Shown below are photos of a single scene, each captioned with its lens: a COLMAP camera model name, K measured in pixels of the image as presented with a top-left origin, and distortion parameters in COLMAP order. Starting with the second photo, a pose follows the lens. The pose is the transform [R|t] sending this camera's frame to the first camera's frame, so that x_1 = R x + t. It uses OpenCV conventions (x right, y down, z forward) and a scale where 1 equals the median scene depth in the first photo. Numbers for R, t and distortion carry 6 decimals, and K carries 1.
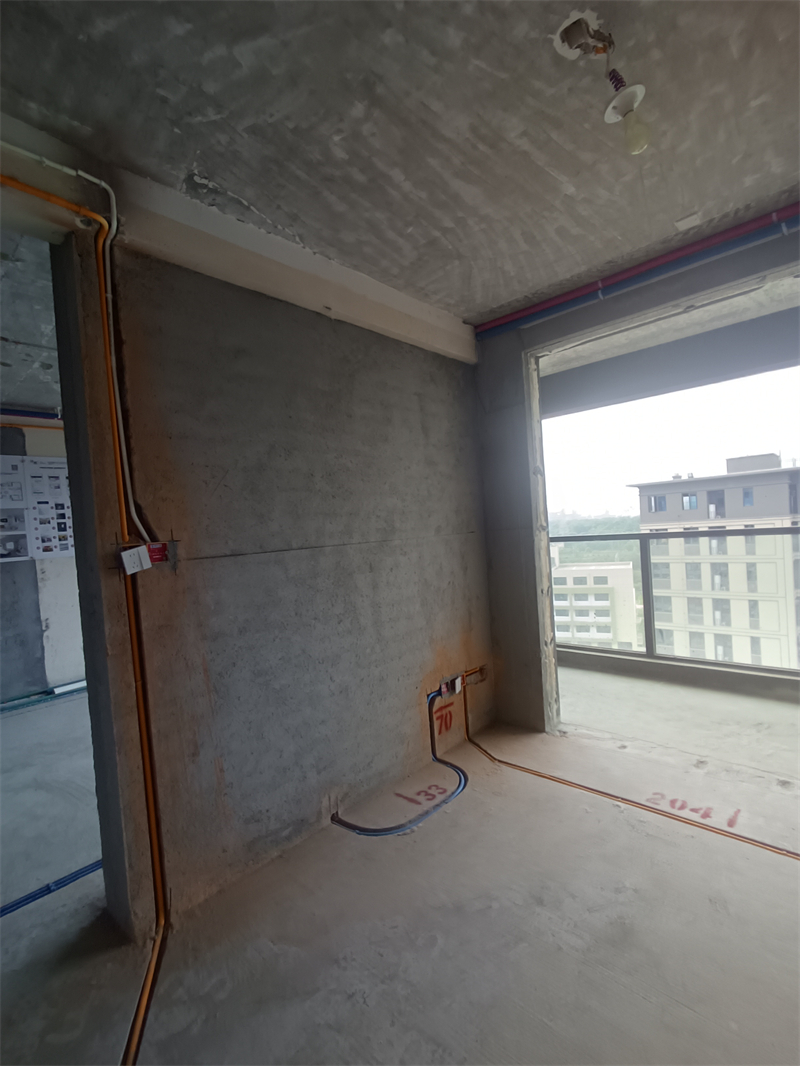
lens RADIAL K [[492.4, 0, 401.5], [0, 492.4, 535.5], [0, 0, 1]] dist [0.000764, -0.001507]
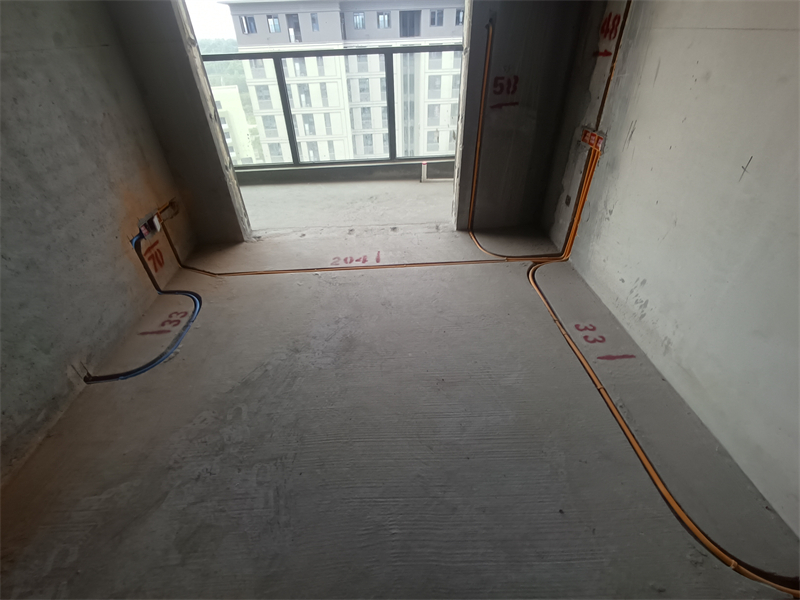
lens RADIAL K [[369.5, 0, 395.8], [0, 369.5, 305.5], [0, 0, 1]] dist [0.000764, -0.001507]
pose [[0.698409, -0.393157, 0.598040, -0.080968], [-0.005138, 0.832828, 0.553508, 0.015953], [-0.715680, -0.389648, 0.579635, 0.142726]]
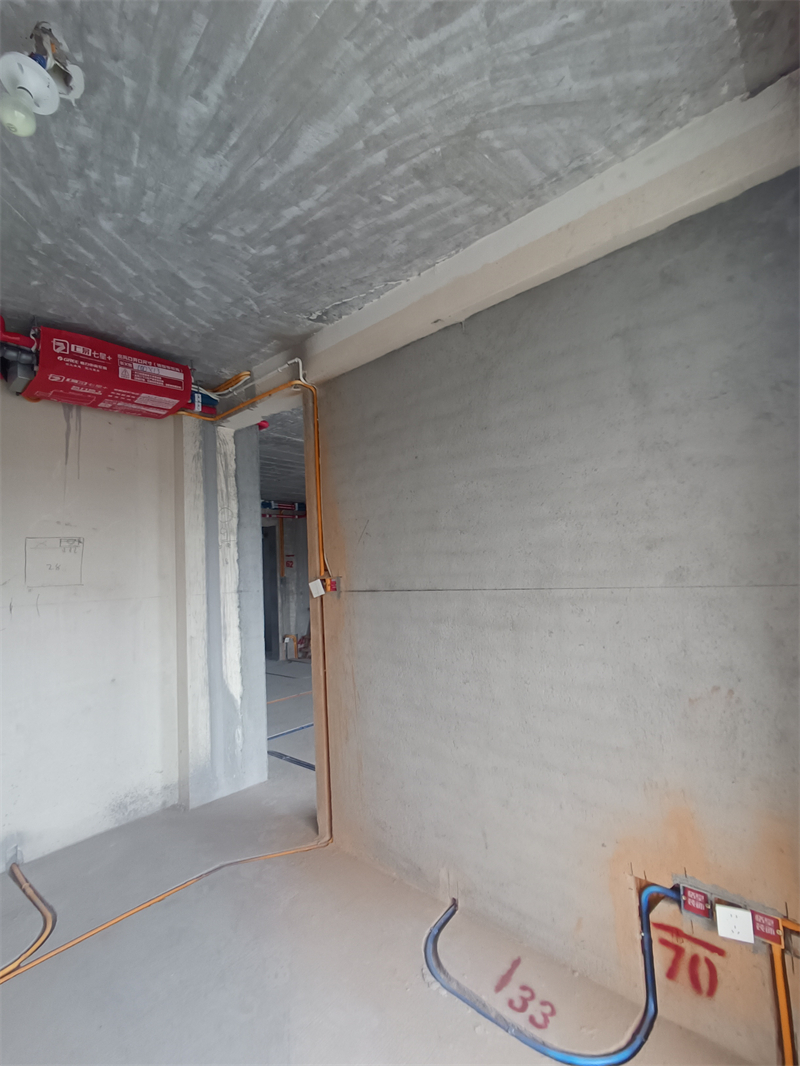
lens RADIAL K [[492.4, 0, 404.9], [0, 492.4, 537.1], [0, 0, 1]] dist [0.000764, -0.001507]
pose [[0.022707, -0.004392, -0.999733, 0.671595], [0.025543, 0.999666, -0.003812, -0.066032], [0.999416, -0.025450, 0.022812, 0.837407]]
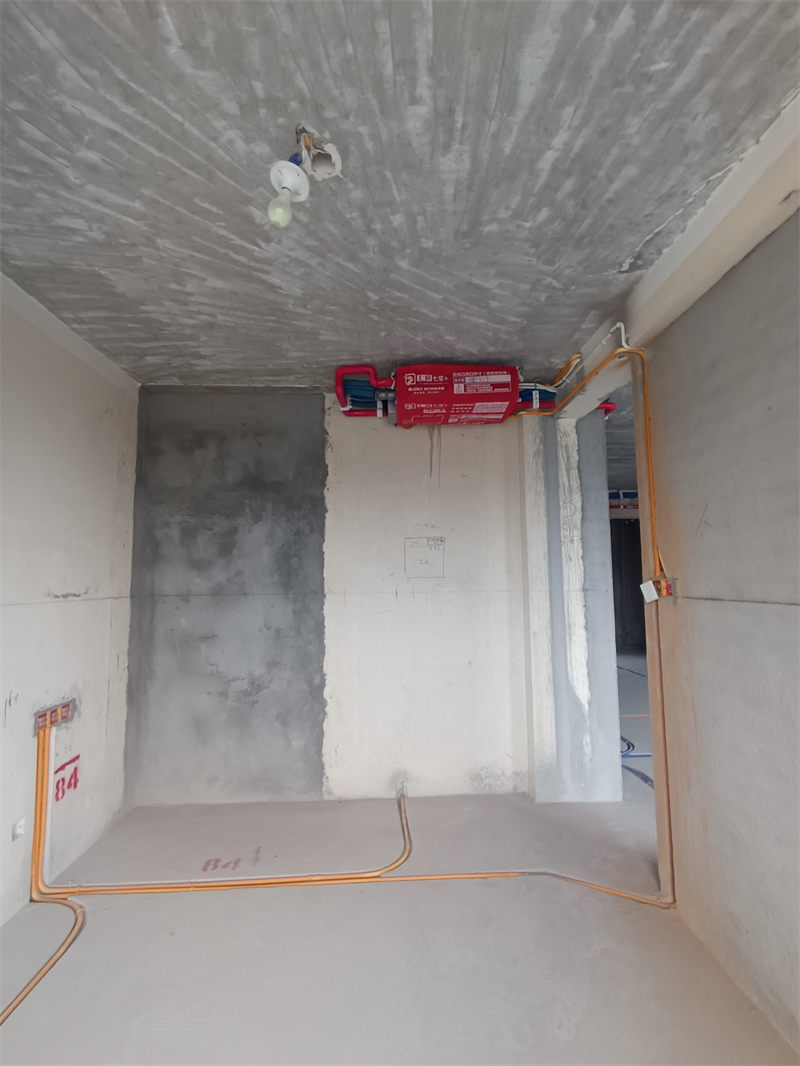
lens RADIAL K [[492.4, 0, 405.5], [0, 492.4, 537.1], [0, 0, 1]] dist [0.000764, -0.001507]
pose [[-0.705543, 0.014696, -0.708514, 0.539160], [0.045530, 0.998659, -0.024624, -0.059972], [0.707203, -0.049632, -0.705267, 0.982287]]
